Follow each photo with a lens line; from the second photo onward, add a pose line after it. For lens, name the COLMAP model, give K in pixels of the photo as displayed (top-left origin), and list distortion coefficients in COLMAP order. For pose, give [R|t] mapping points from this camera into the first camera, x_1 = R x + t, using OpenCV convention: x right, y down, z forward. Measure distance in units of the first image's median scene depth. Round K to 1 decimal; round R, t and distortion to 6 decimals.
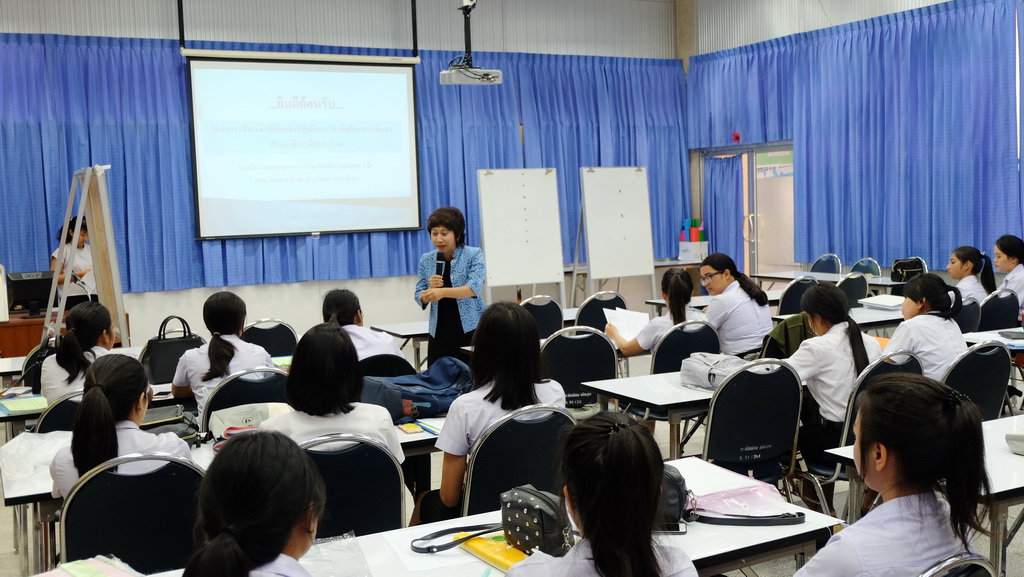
lens RADIAL K [[1069.0, 0, 511.9], [0, 1069.0, 282.1], [0, 0, 1]] dist [-0.066242, 0.000000]
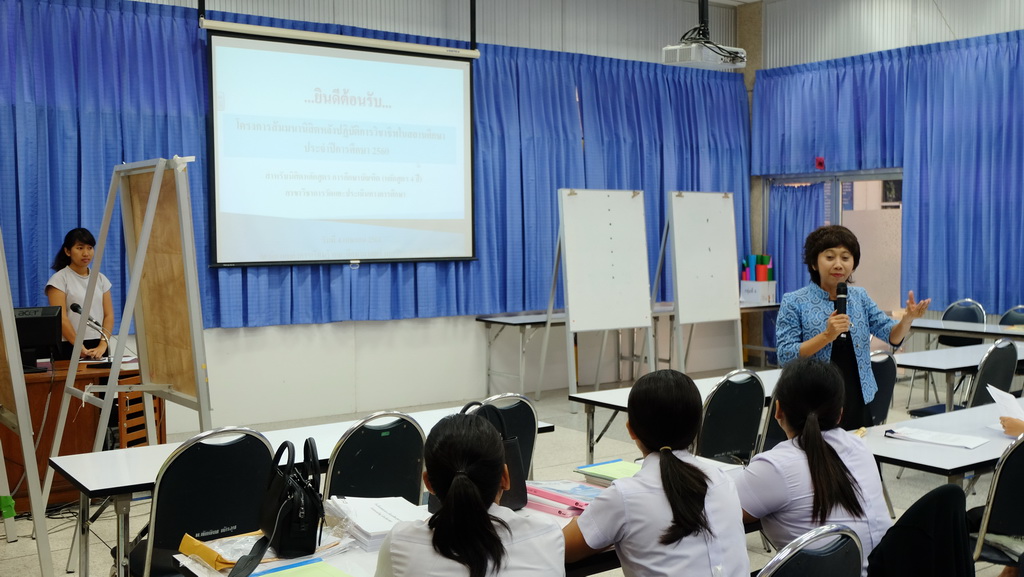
lens RADIAL K [[1069.0, 0, 512.2], [0, 1069.0, 295.6], [0, 0, 1]] dist [-0.066242, 0.000000]
pose [[0.990243, 0.019472, 0.137983, -0.173730], [-0.017079, 0.999683, -0.018503, -0.007409], [-0.138299, 0.015966, 0.990262, 0.189087]]
